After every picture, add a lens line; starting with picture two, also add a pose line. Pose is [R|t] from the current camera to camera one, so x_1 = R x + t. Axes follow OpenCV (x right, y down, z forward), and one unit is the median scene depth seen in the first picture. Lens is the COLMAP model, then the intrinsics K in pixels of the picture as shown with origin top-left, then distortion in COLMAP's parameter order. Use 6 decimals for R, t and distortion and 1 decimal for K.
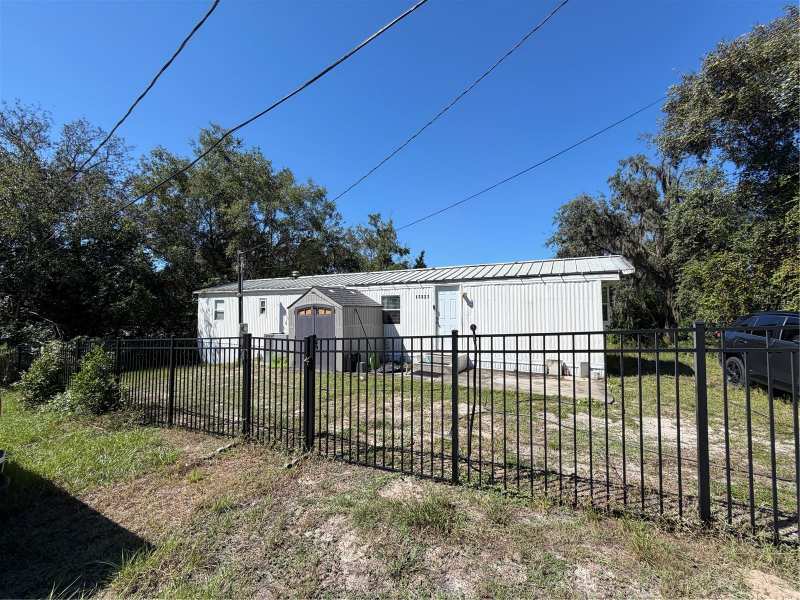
lens RADIAL K [[318.3, 0, 400.0], [0, 318.3, 300.0], [0, 0, 1]] dist [-0.000828, -0.000132]
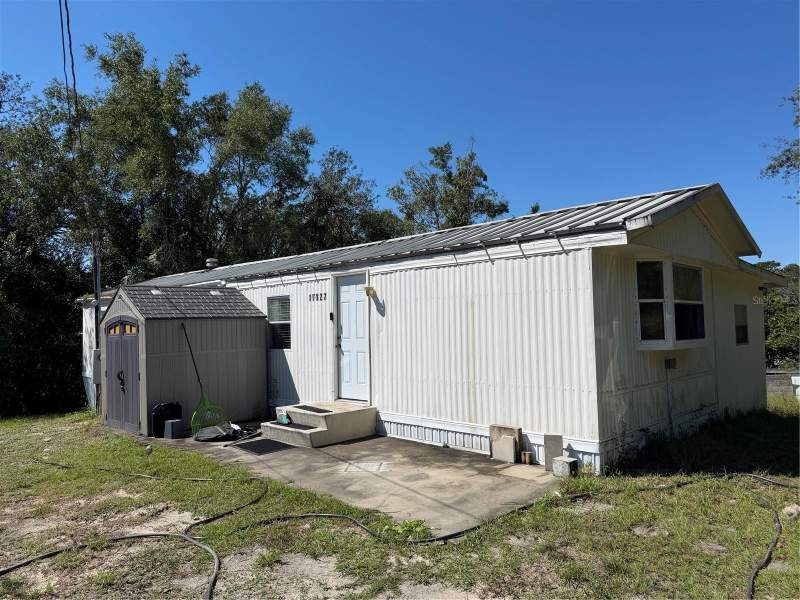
lens RADIAL K [[559.4, 0, 400.0], [0, 559.4, 300.0], [0, 0, 1]] dist [0.005334, 0.001068]
pose [[0.958303, -0.032272, -0.283926, 0.463533], [0.032564, 0.999463, -0.003693, 0.002875], [0.283893, -0.005707, 0.958839, 0.149330]]
